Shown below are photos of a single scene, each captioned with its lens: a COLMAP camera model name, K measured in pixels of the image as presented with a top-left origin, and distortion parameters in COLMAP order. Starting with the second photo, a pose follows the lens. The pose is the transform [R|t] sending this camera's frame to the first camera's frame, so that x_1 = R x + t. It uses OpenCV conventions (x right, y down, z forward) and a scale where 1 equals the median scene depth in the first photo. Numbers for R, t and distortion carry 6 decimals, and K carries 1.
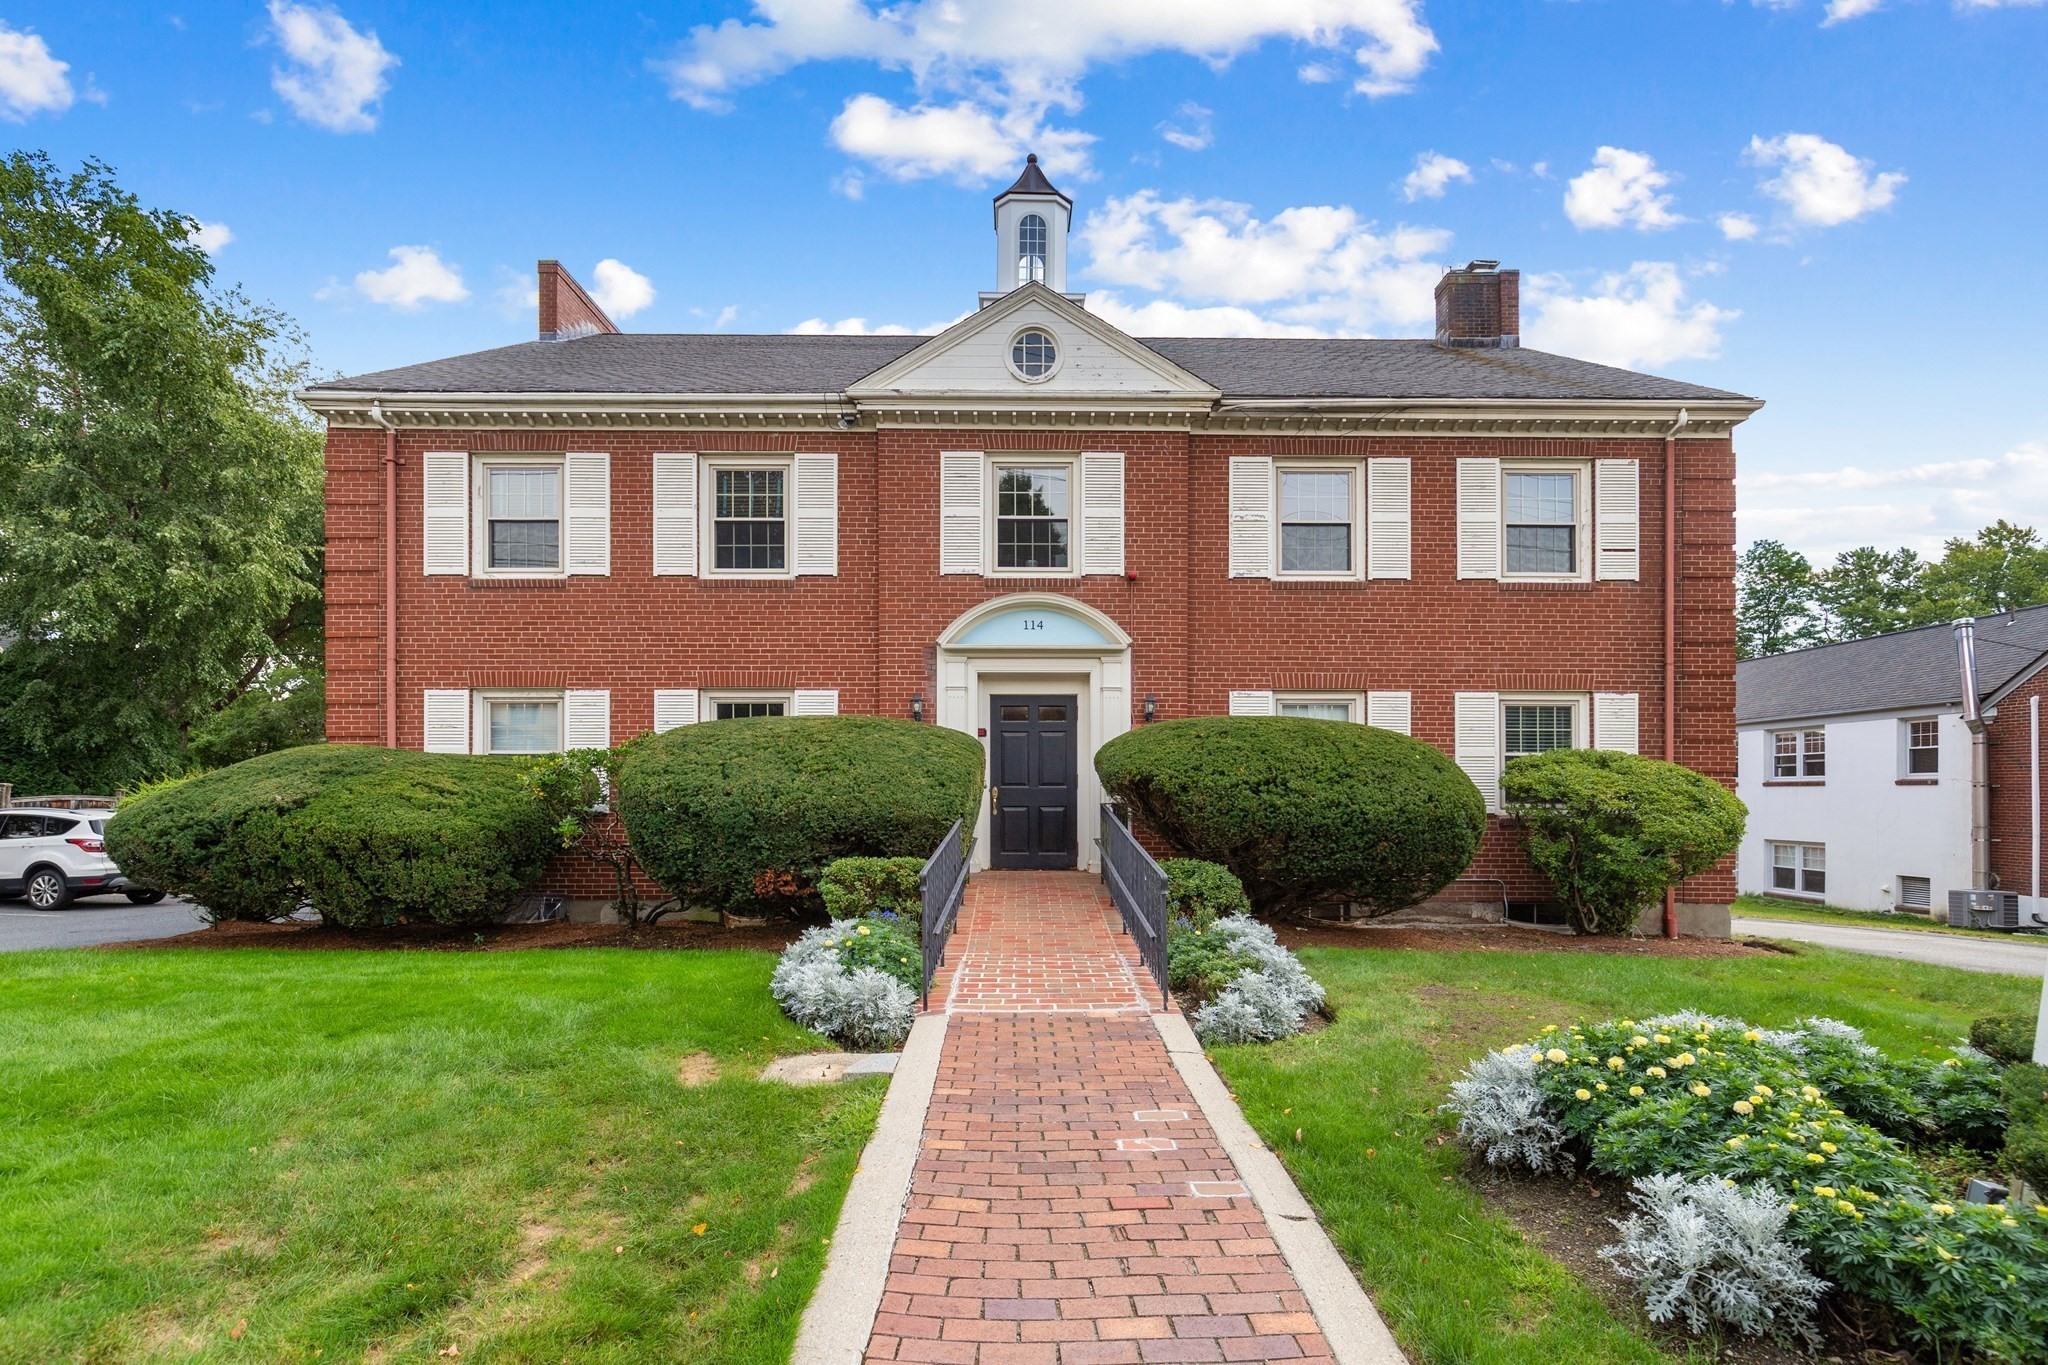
lens RADIAL K [[905.7, 0, 1024.0], [0, 905.7, 760.6], [0, 0, 1]] dist [-0.003485, -0.000290]
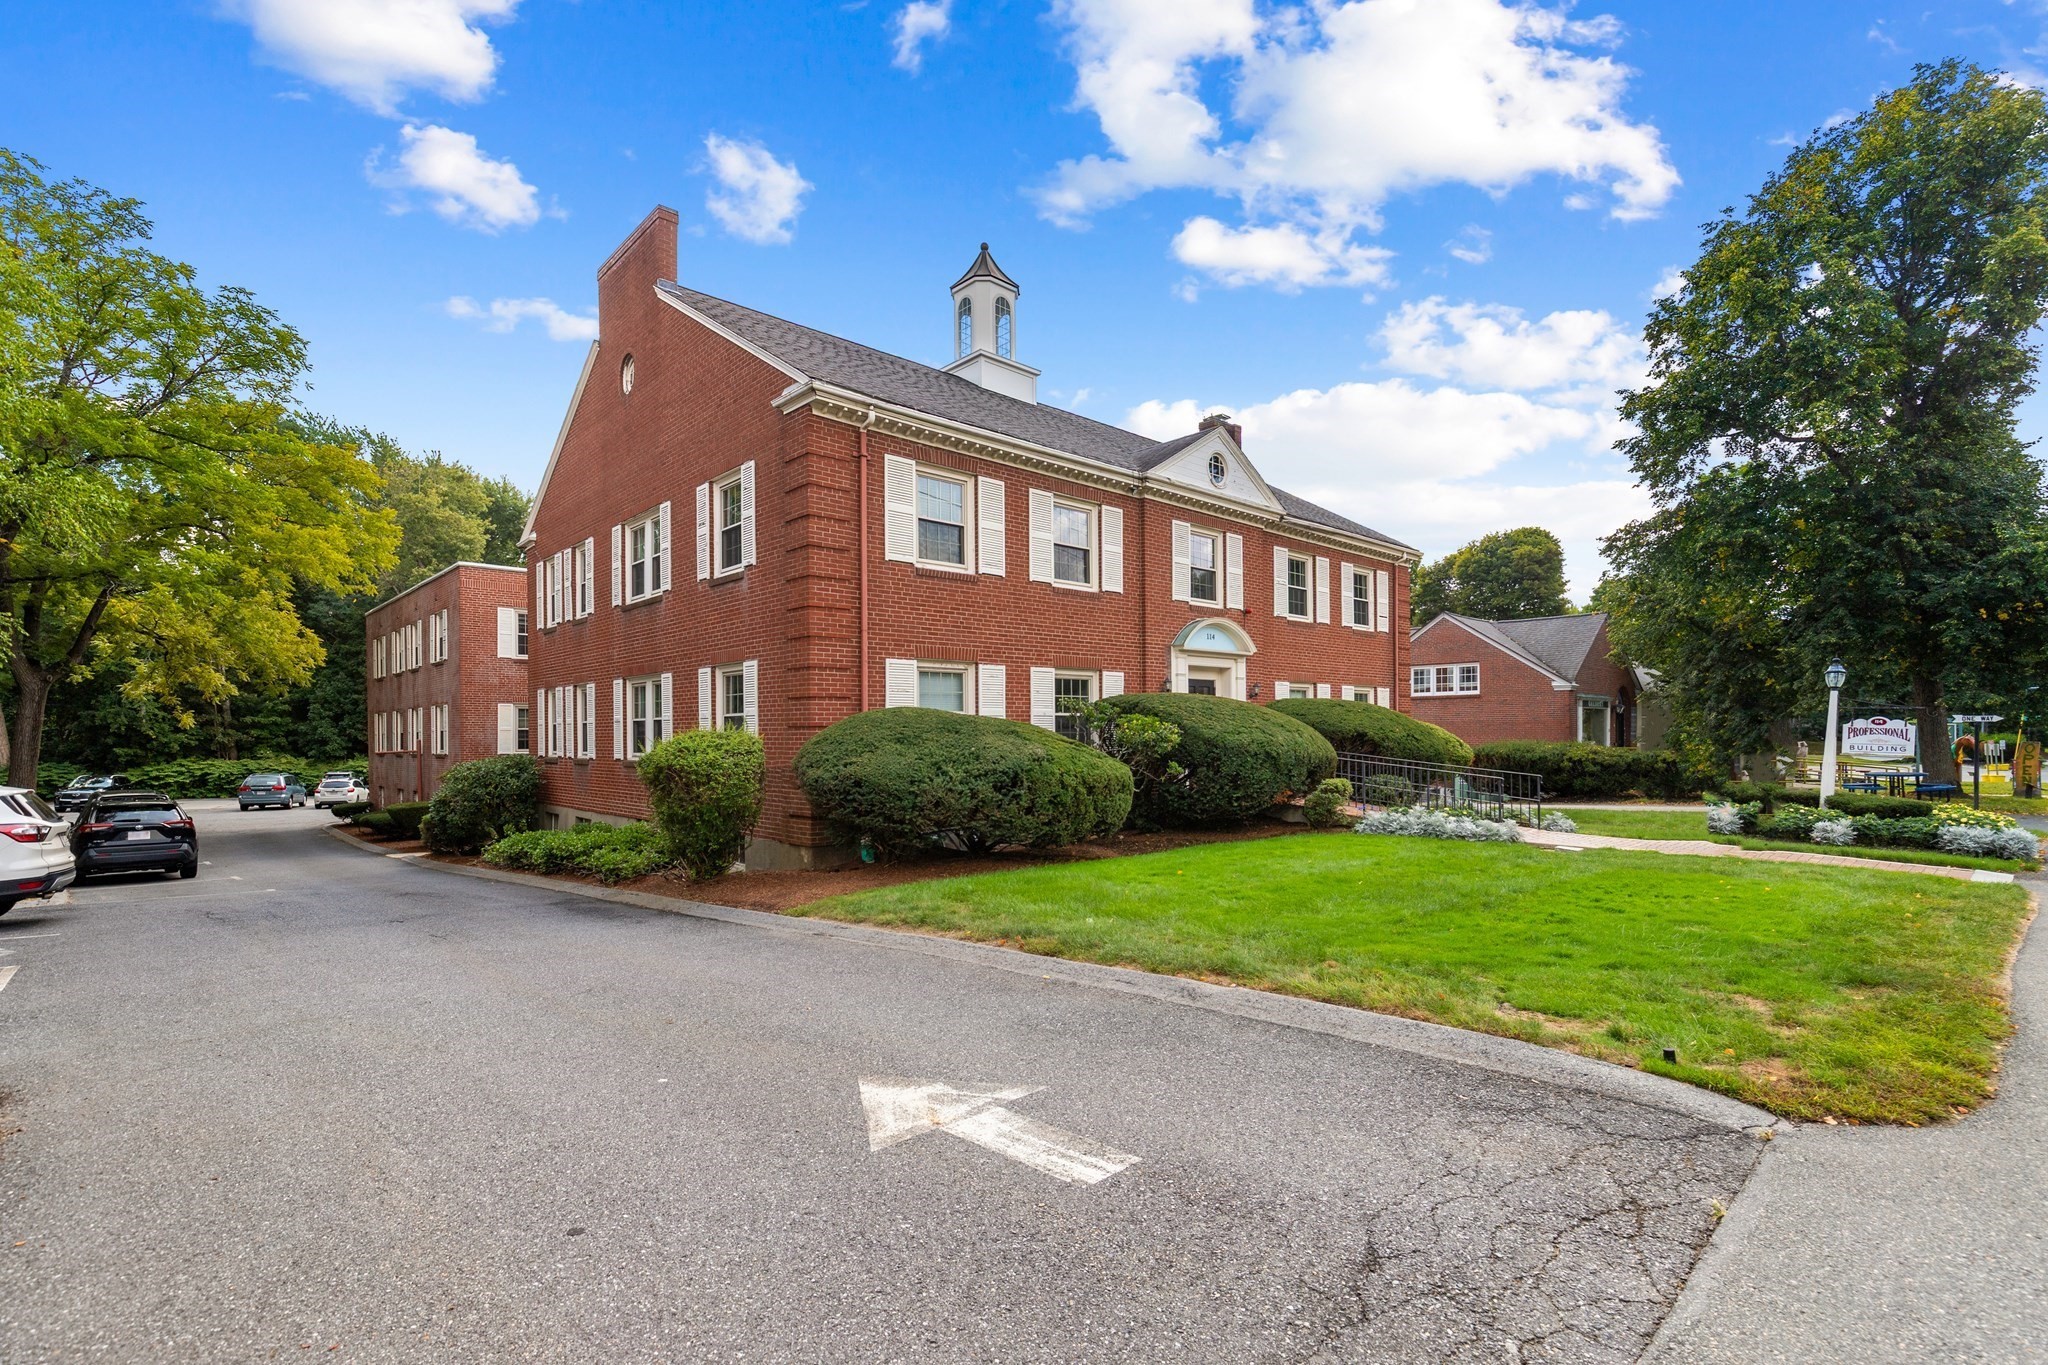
lens RADIAL K [[941.6, 0, 1030.6], [0, 941.6, 711.2], [0, 0, 1]] dist [0.002777, -0.000394]
pose [[0.739288, 0.009928, 0.673317, -1.333694], [-0.006342, 0.999950, -0.007781, -0.002808], [-0.673360, 0.001483, 0.739313, -0.016970]]
